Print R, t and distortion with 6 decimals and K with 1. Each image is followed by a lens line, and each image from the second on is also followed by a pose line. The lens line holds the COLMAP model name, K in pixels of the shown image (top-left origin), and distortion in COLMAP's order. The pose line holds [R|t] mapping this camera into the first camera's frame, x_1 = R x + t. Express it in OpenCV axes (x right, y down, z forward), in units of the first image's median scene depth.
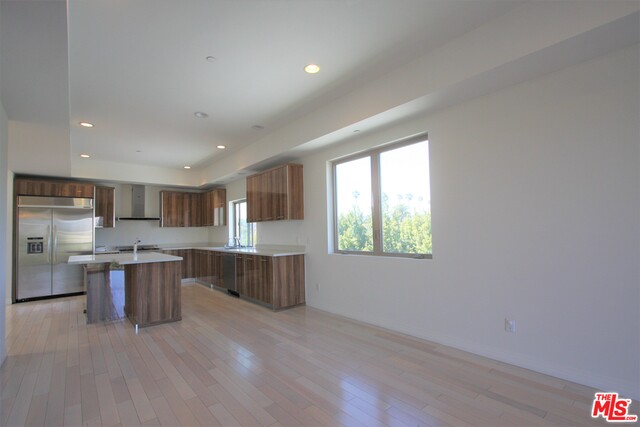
lens RADIAL K [[301.7, 0, 321.8], [0, 301.7, 220.9], [0, 0, 1]] dist [-0.000570, 0.000035]
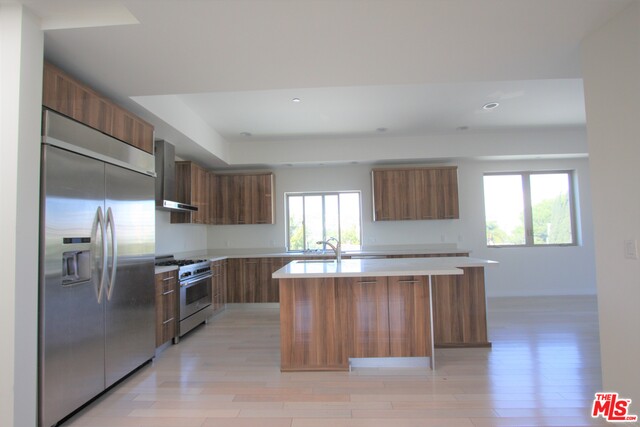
lens RADIAL K [[301.7, 0, 321.8], [0, 301.7, 220.9], [0, 0, 1]] dist [-0.000570, 0.000035]
pose [[0.664363, 0.039642, 0.746358, -1.174315], [-0.016886, 0.999134, -0.038037, 0.049602], [-0.747219, 0.012668, 0.664457, 0.618254]]
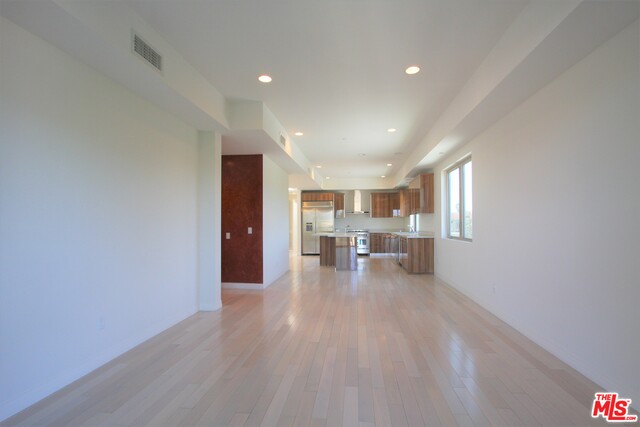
lens RADIAL K [[301.7, 0, 321.8], [0, 301.7, 220.9], [0, 0, 1]] dist [-0.000570, 0.000035]
pose [[0.692574, 0.012676, -0.721236, 0.577338], [0.013998, 0.999421, 0.031008, -0.019130], [0.721211, -0.031571, 0.691995, -0.322104]]
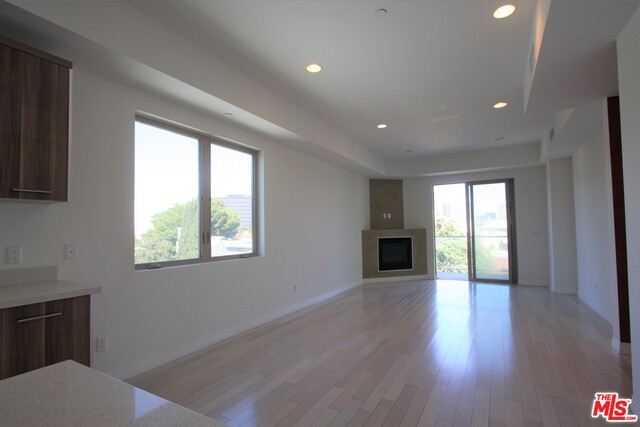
lens RADIAL K [[314.8, 0, 322.4], [0, 314.8, 219.8], [0, 0, 1]] dist [-0.003049, -0.000393]
pose [[-0.351162, 0.059988, 0.934391, -0.588095], [-0.014549, 0.997475, -0.069506, 0.042387], [-0.936201, -0.038003, -0.349403, 0.784542]]
